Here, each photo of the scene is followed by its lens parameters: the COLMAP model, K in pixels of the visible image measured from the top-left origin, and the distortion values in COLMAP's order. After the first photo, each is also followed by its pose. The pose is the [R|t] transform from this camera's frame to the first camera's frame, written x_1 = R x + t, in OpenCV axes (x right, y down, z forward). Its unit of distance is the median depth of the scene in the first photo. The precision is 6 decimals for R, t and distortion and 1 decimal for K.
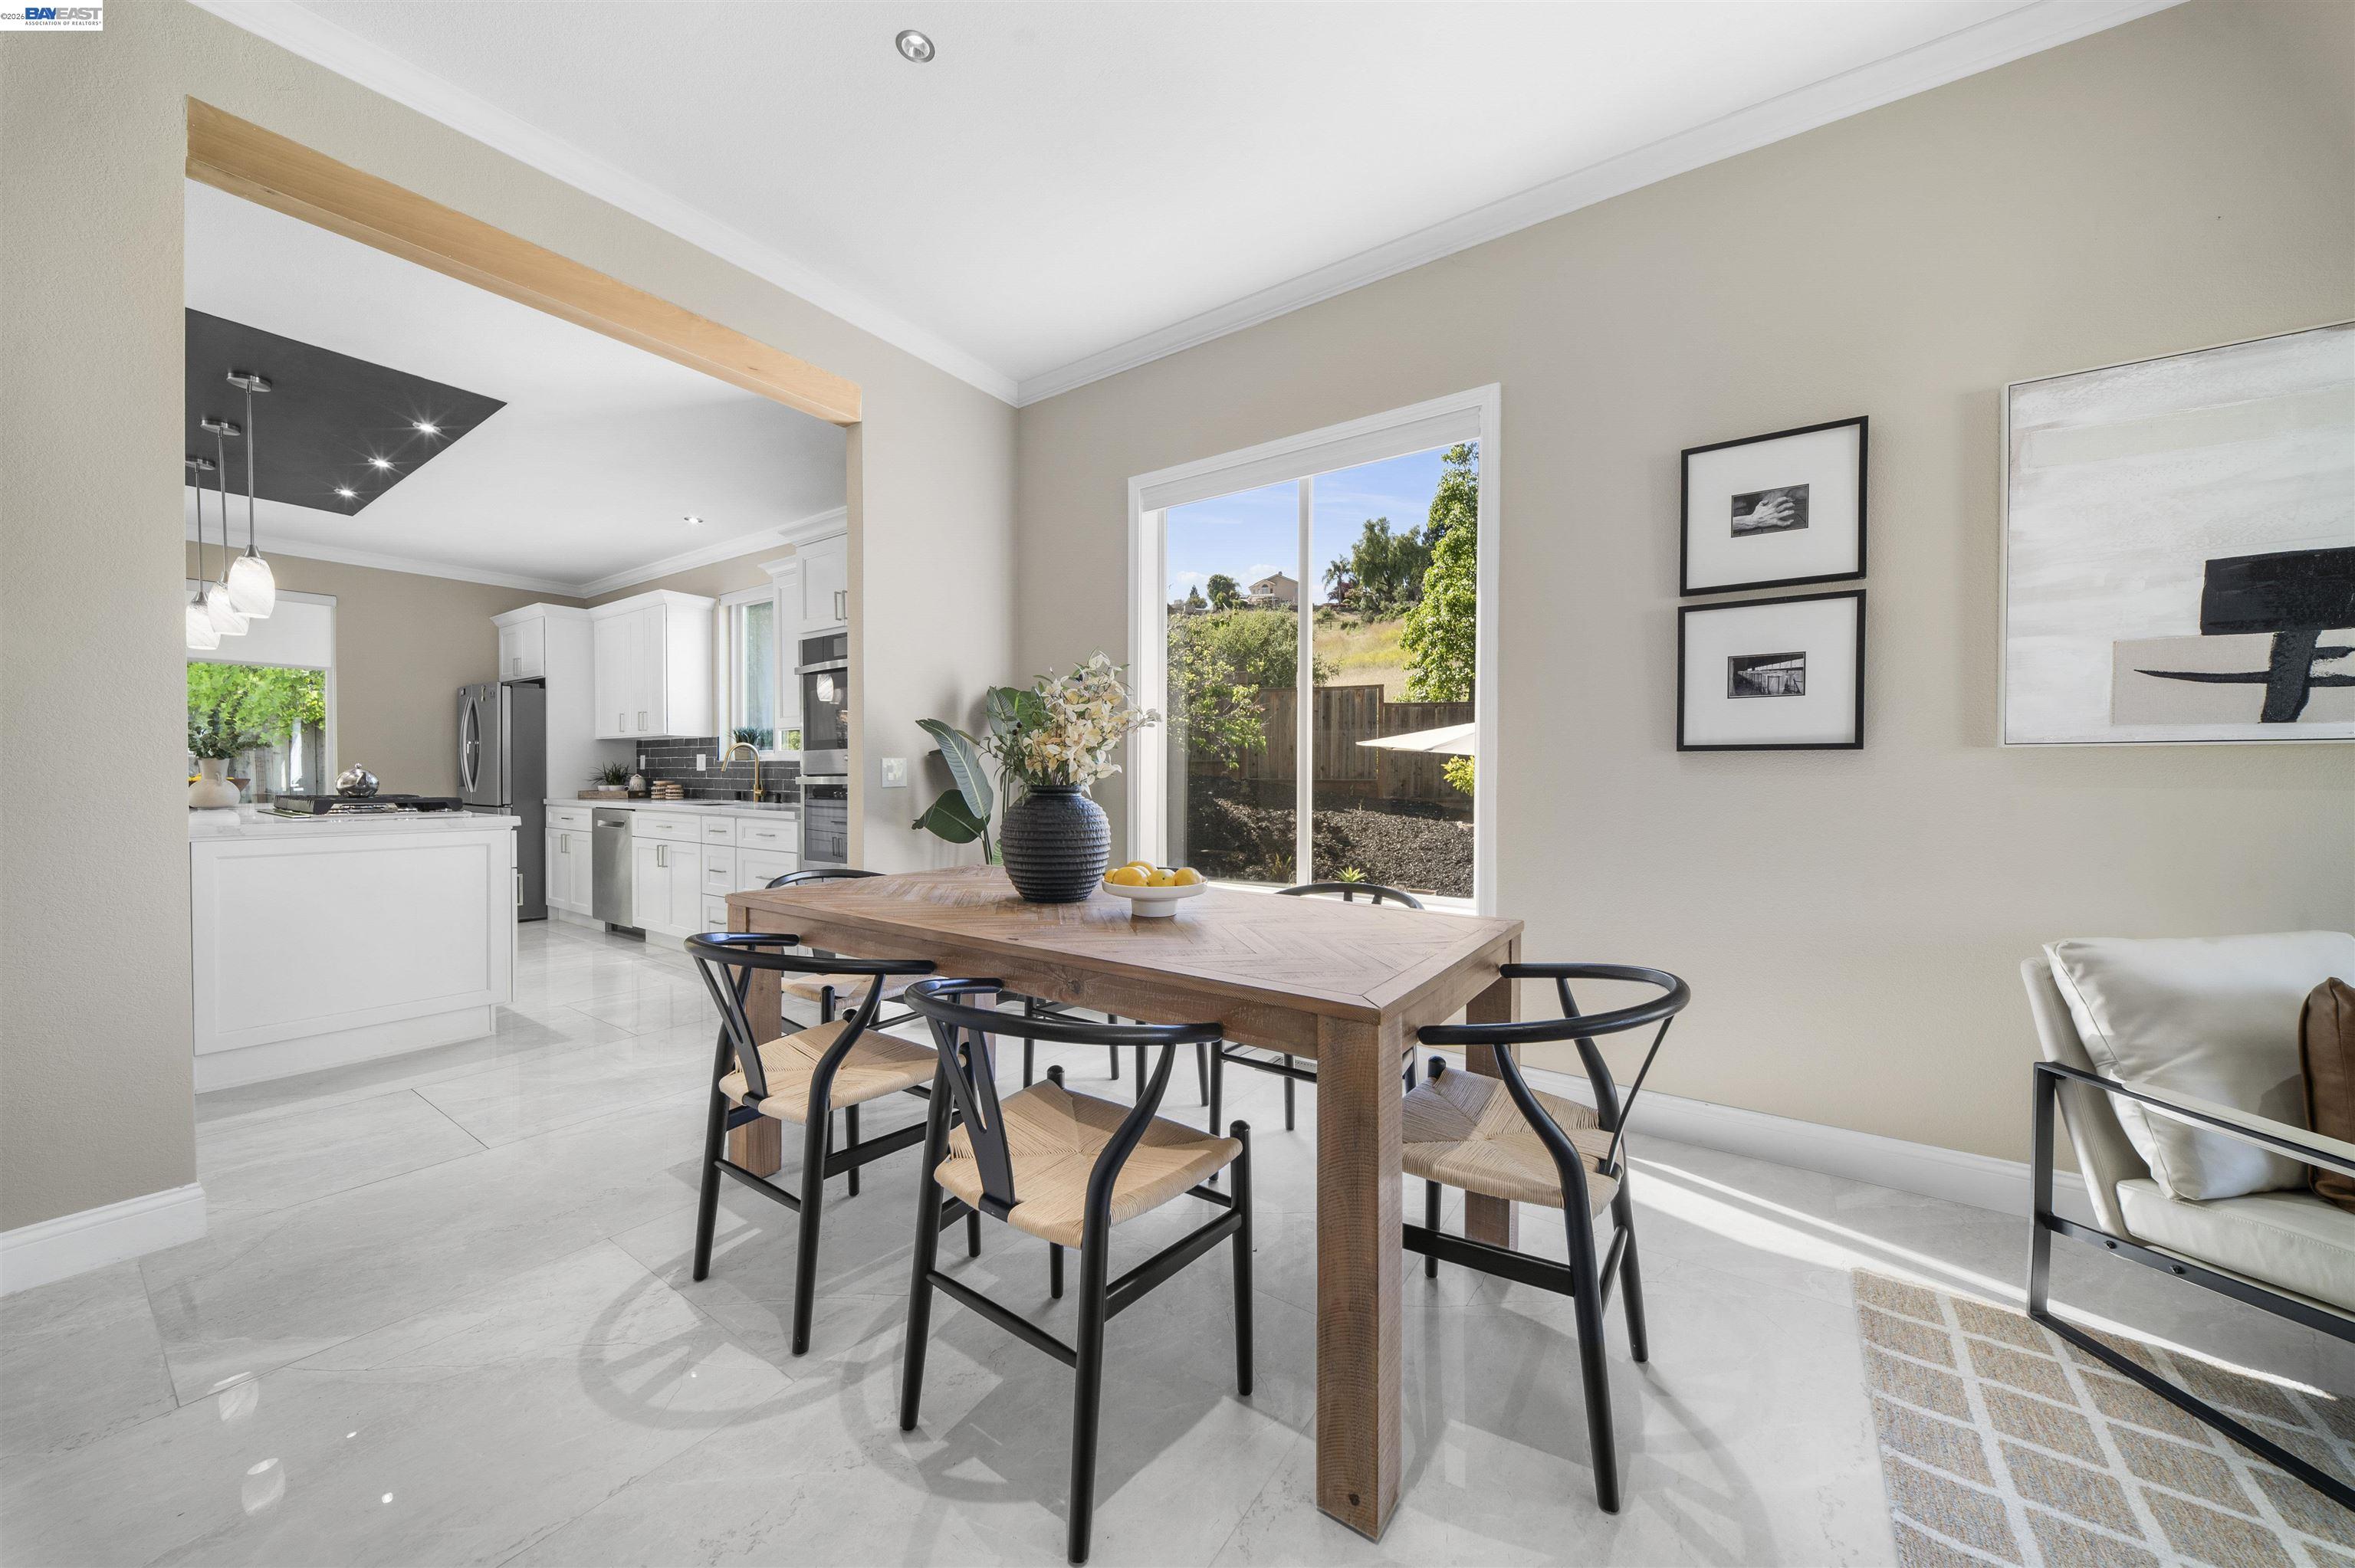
lens RADIAL K [[839.8, 0, 1154.6], [0, 839.8, 766.1], [0, 0, 1]] dist [0.004386, -0.005108]
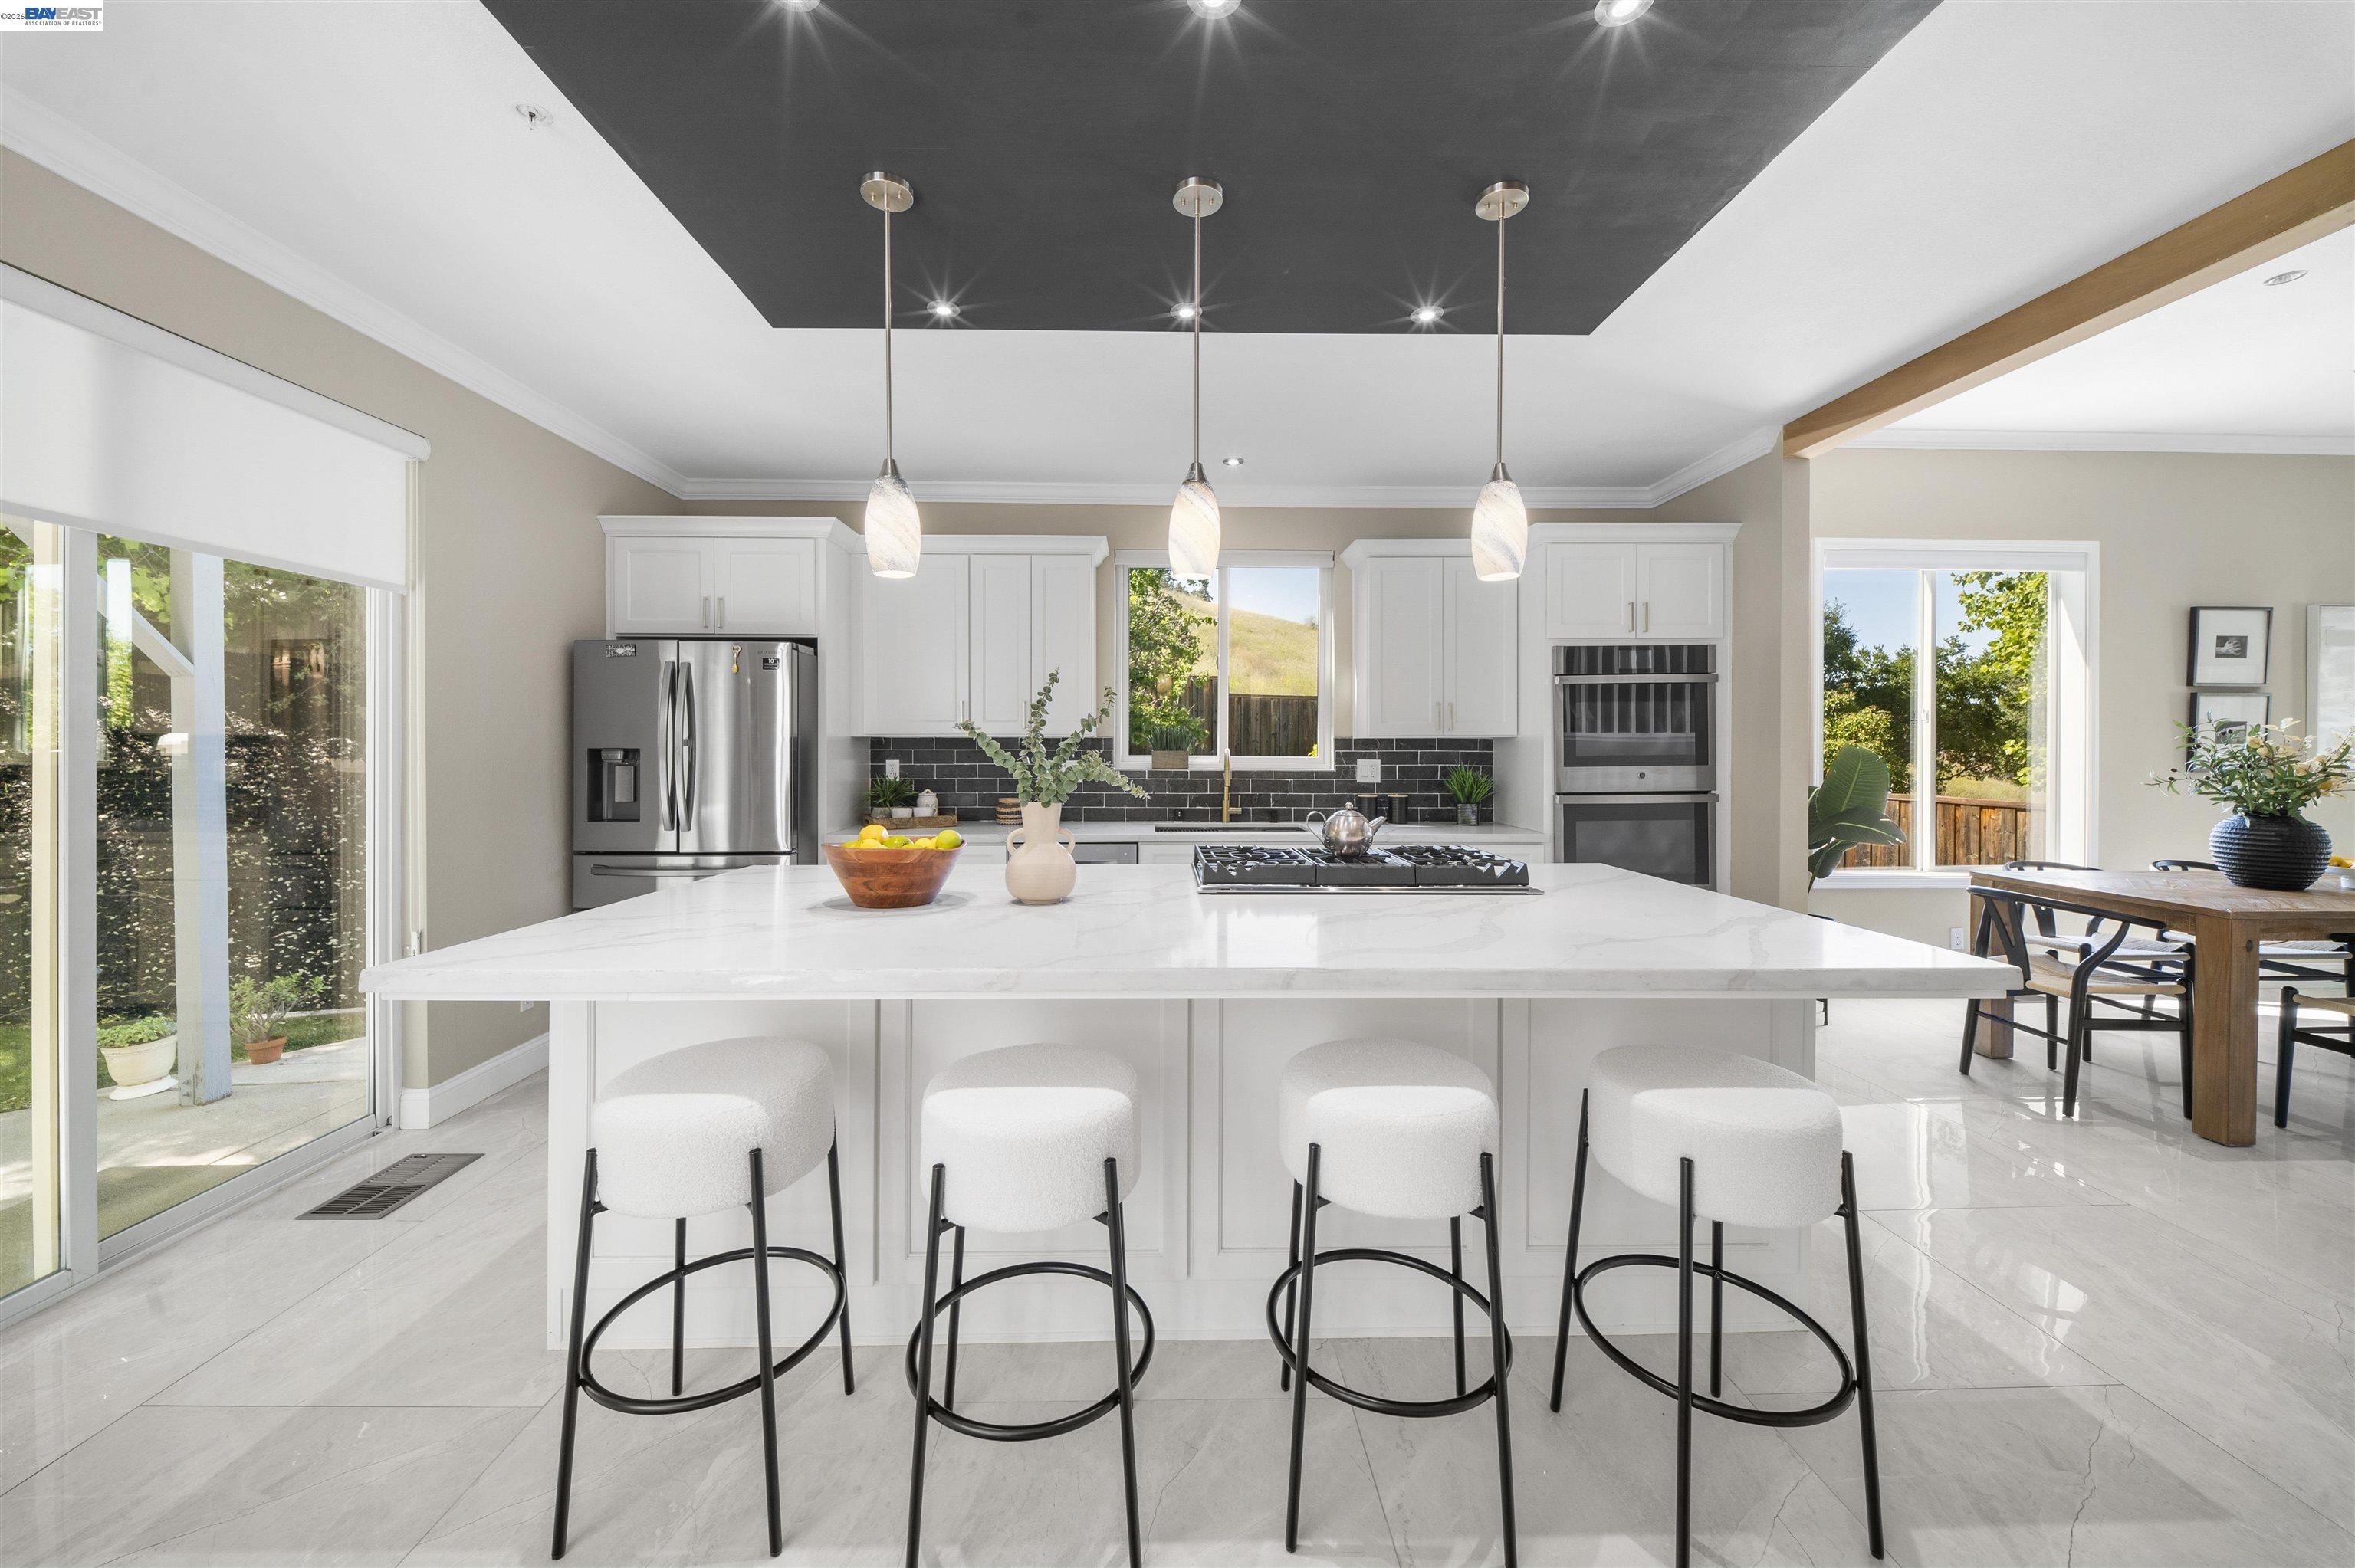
lens RADIAL K [[839.8, 0, 1165.4], [0, 839.8, 750.6], [0, 0, 1]] dist [0.004386, -0.005108]
pose [[0.803738, 0.001376, 0.594982, -2.284492], [-0.004375, 0.999984, 0.003597, -0.064781], [-0.594967, -0.005495, 0.803731, 0.904868]]
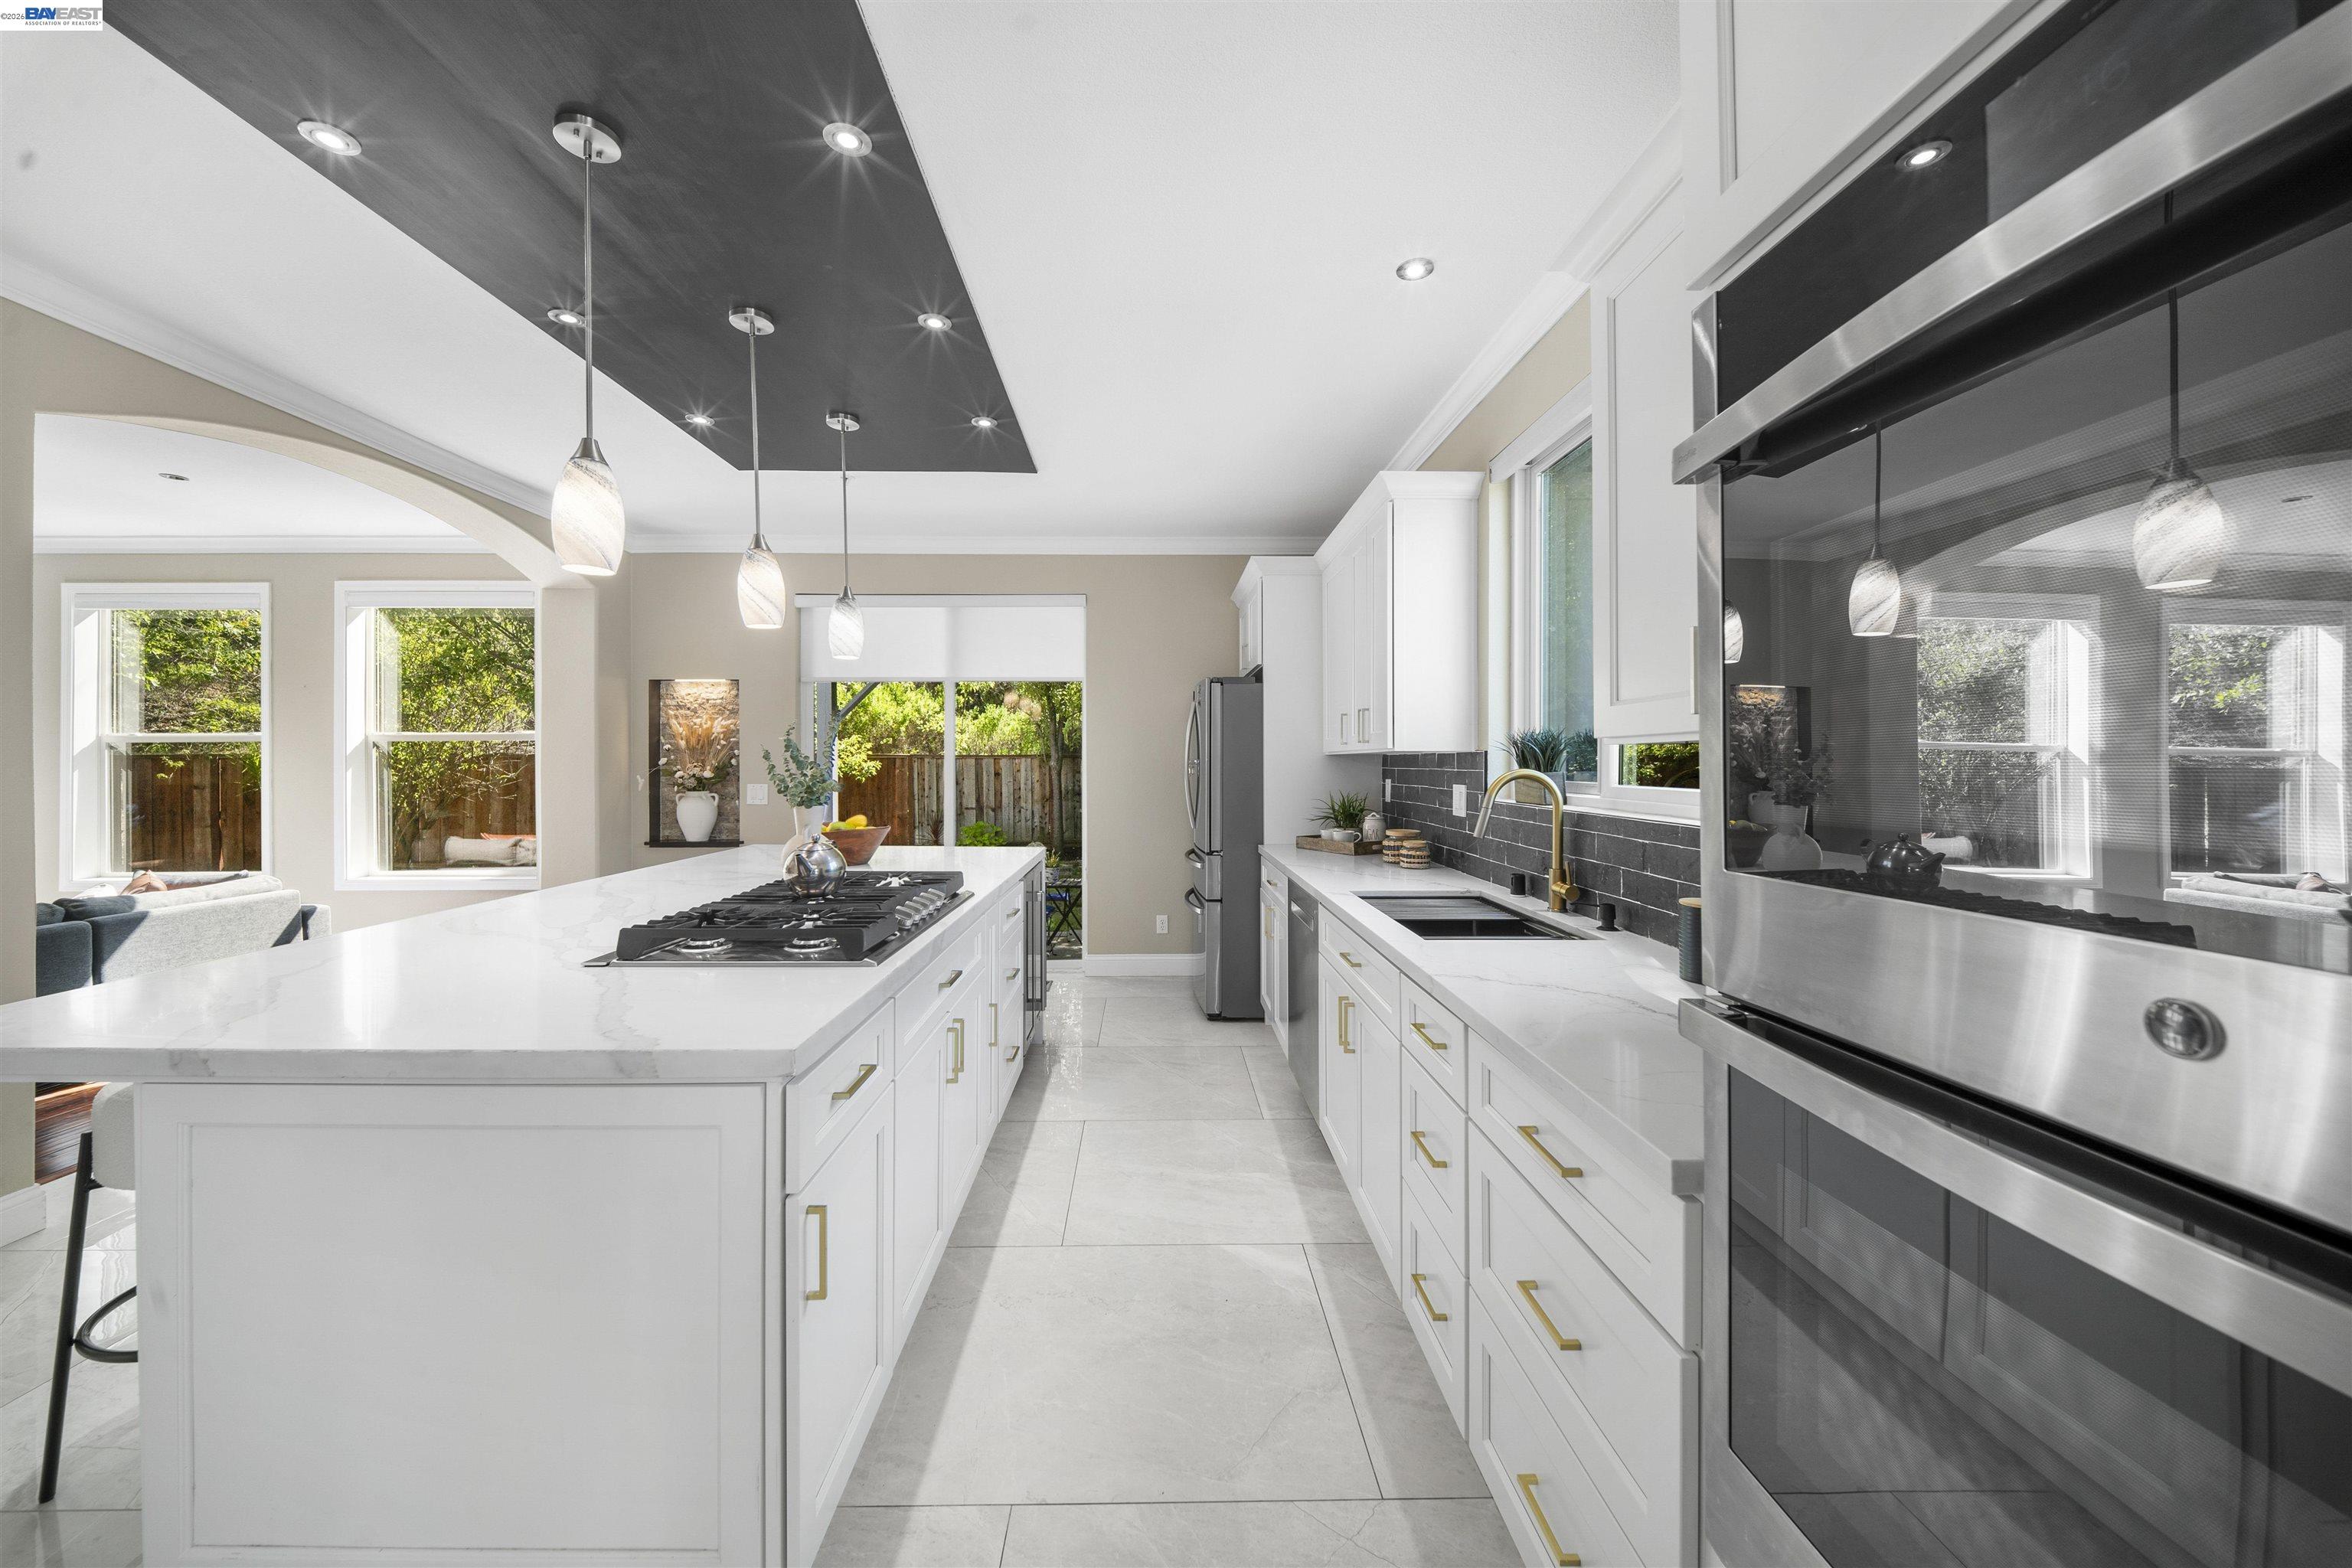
lens RADIAL K [[838.8, 0, 1154.7], [0, 838.8, 768.6], [0, 0, 1]] dist [0.004386, -0.005108]
pose [[0.596520, 0.006822, -0.802569, -0.590116], [0.000654, 0.999959, 0.008985, -0.072576], [0.802598, -0.005885, 0.596491, 1.351579]]
